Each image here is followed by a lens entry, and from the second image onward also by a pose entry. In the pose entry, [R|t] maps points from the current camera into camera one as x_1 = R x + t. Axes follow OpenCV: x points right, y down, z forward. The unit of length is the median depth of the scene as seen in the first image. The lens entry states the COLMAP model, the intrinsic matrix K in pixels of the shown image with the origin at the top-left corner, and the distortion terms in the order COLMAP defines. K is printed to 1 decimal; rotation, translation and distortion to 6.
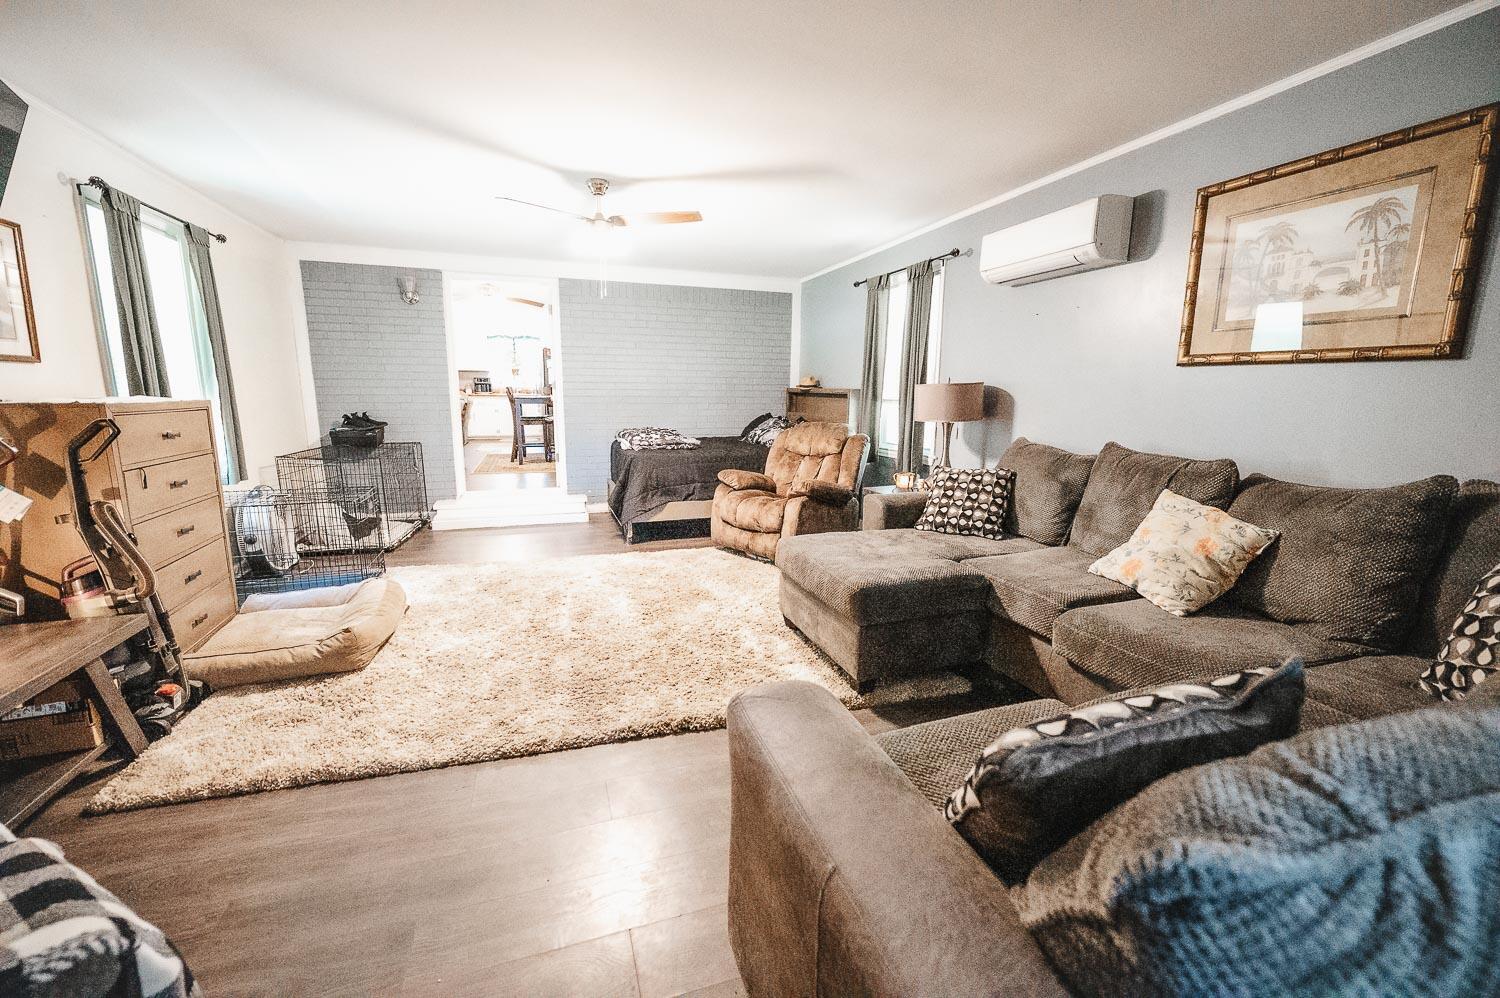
lens RADIAL K [[608.2, 0, 746.3], [0, 608.2, 495.3], [0, 0, 1]] dist [-0.002235, 0.000166]
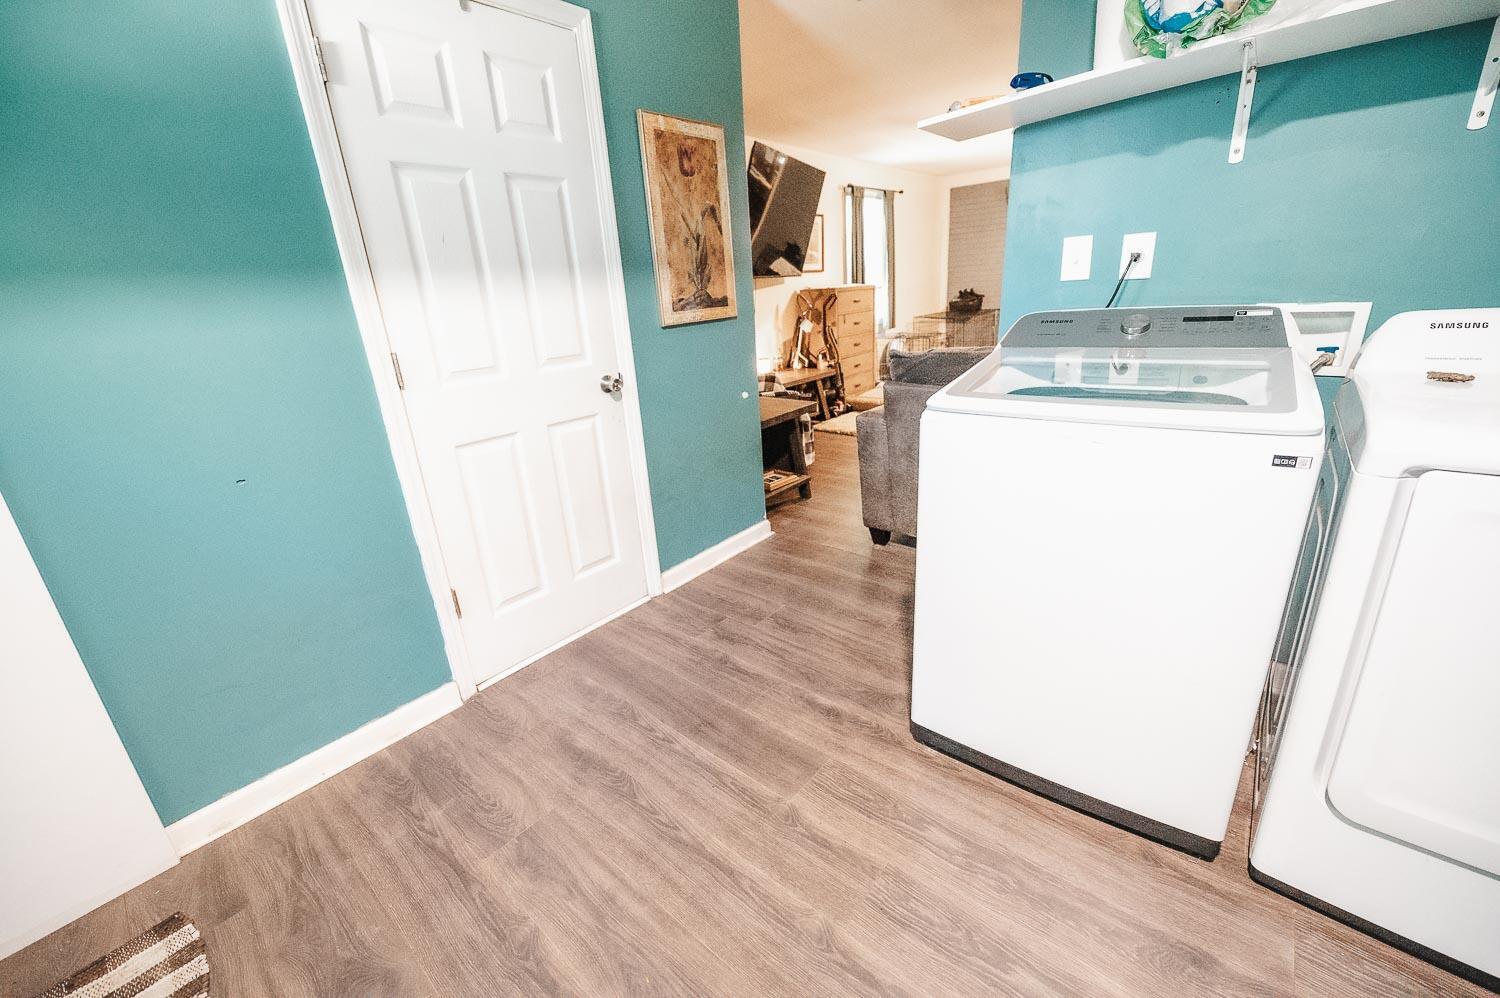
lens RADIAL K [[608.2, 0, 751.1], [0, 608.2, 493.0], [0, 0, 1]] dist [-0.002235, 0.000166]
pose [[0.525939, 0.231199, -0.818496, 1.041429], [-0.075516, 0.971238, 0.225820, 0.135787], [0.847163, -0.056958, 0.528271, -0.695994]]
